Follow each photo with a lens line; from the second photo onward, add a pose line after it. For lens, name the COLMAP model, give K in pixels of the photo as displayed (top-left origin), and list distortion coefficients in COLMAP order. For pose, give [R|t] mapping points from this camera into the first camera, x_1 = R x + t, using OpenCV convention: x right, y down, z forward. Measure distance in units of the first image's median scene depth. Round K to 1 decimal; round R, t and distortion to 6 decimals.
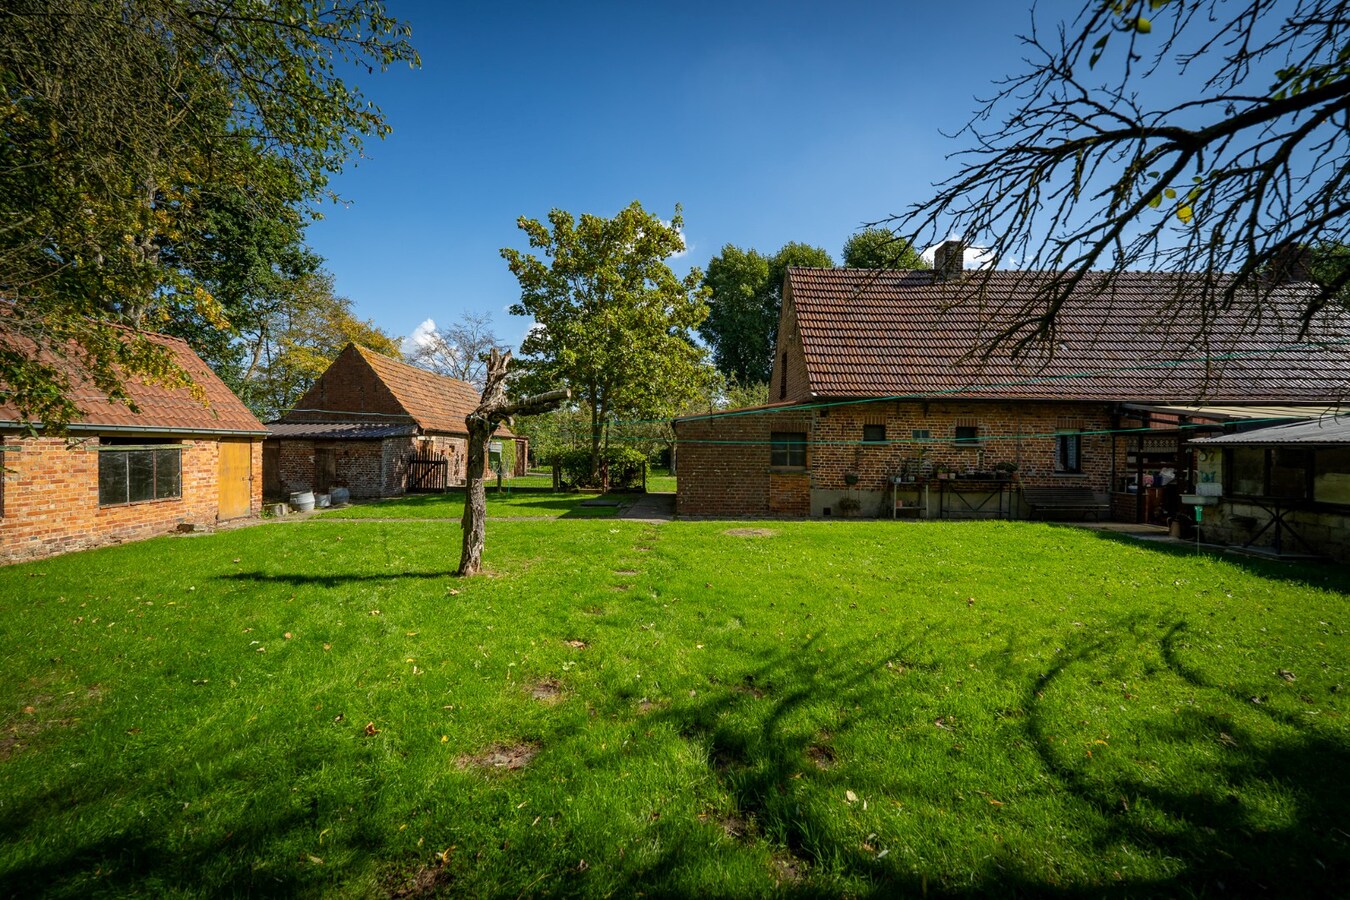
lens RADIAL K [[541.8, 0, 675.0], [0, 541.8, 450.0], [0, 0, 1]] dist [-0.008074, -0.000318]
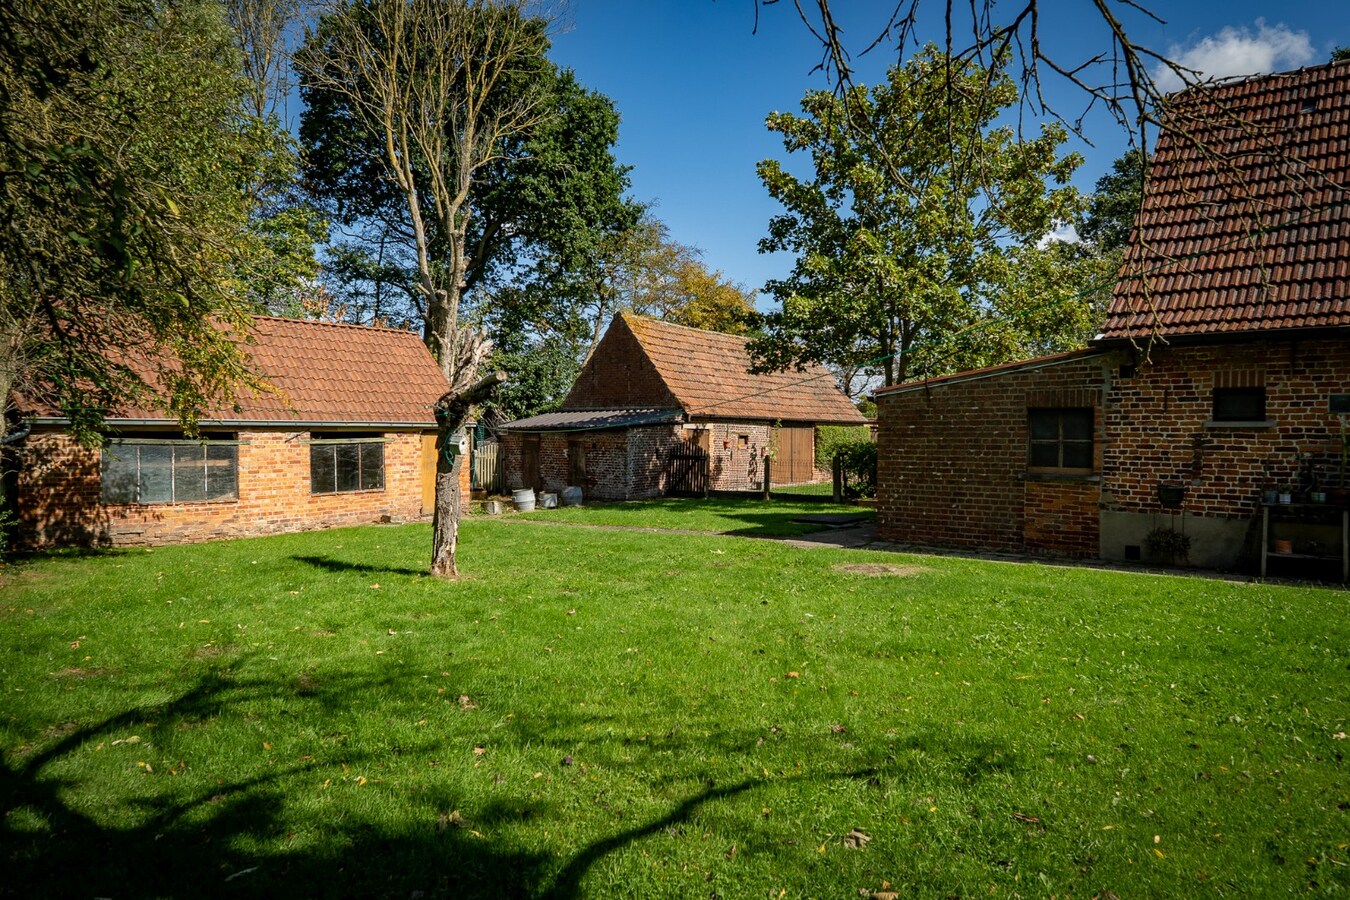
lens RADIAL K [[847.9, 0, 675.0], [0, 847.9, 450.0], [0, 0, 1]] dist [0.000761, -0.000768]
pose [[0.789526, 0.001029, -0.613716, 0.504196], [0.005781, 0.999942, 0.009114, 0.001151], [0.613689, -0.010743, 0.789474, 0.059915]]
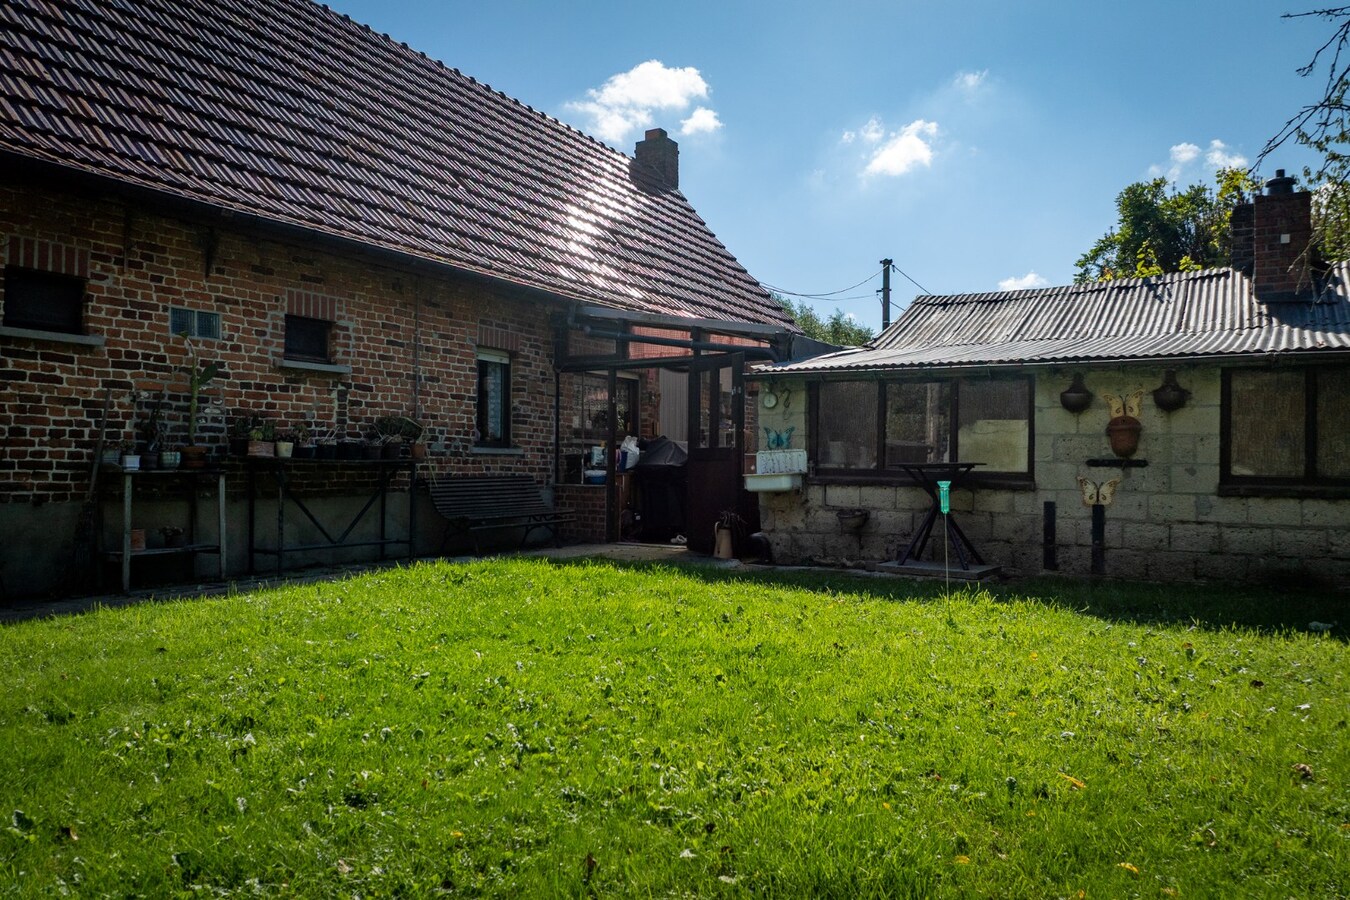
lens RADIAL K [[963.0, 0, 675.0], [0, 963.0, 450.0], [0, 0, 1]] dist [-0.032350, 0.000845]
pose [[0.493515, 0.006133, 0.869716, 0.108639], [-0.004475, 0.999980, -0.004512, 0.055481], [-0.869726, -0.001666, 0.493532, 0.526355]]
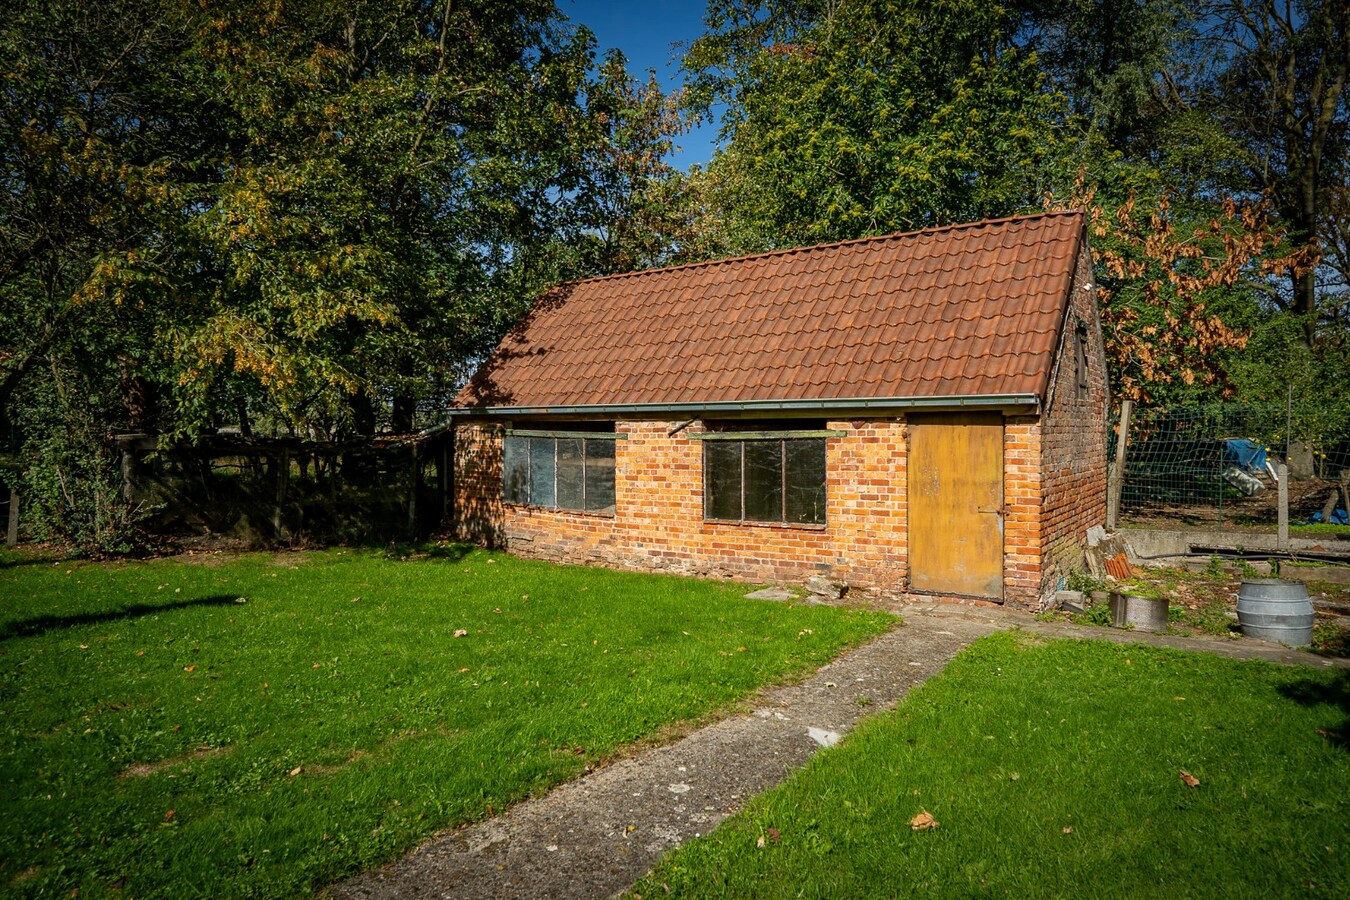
lens RADIAL K [[963.0, 0, 675.0], [0, 963.0, 450.0], [0, 0, 1]] dist [-0.032350, 0.000845]
pose [[-0.624901, 0.024262, -0.780327, -0.057355], [0.001476, 0.999552, 0.029896, -0.019120], [0.780703, 0.017530, -0.624656, 1.455899]]
